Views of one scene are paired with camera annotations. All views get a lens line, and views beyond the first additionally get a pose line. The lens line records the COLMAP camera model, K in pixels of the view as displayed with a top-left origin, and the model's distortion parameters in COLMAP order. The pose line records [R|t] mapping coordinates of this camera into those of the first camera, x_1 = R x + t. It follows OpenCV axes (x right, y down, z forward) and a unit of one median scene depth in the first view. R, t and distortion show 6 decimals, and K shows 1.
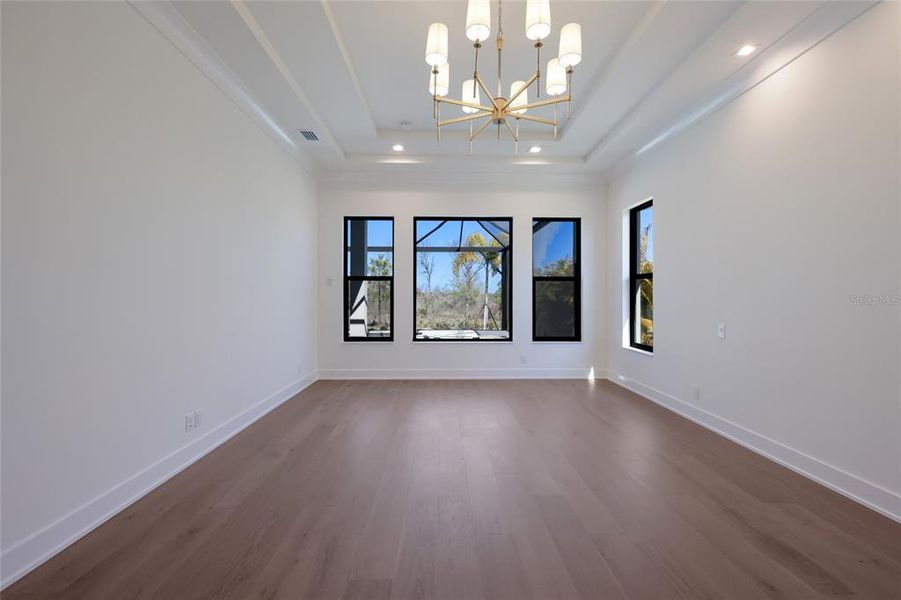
lens RADIAL K [[393.4, 0, 447.9], [0, 393.4, 294.1], [0, 0, 1]] dist [0.004343, 0.000435]
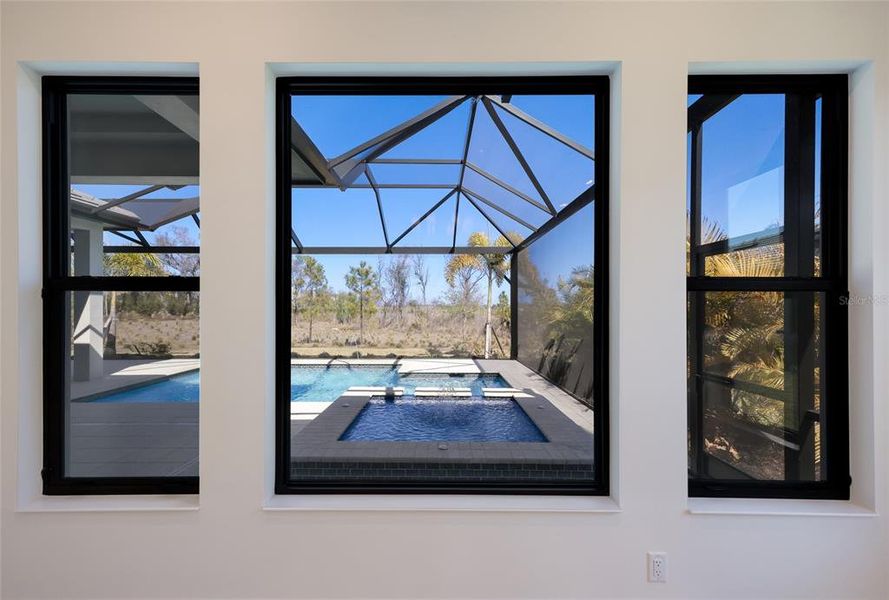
lens RADIAL K [[382.3, 0, 444.4], [0, 382.3, 306.5], [0, 0, 1]] dist [0.002465, 0.000343]
pose [[0.999981, -0.004046, -0.004584, 0.035503], [0.004061, 0.999986, 0.003385, -0.024597], [0.004571, -0.003403, 0.999984, 0.707279]]
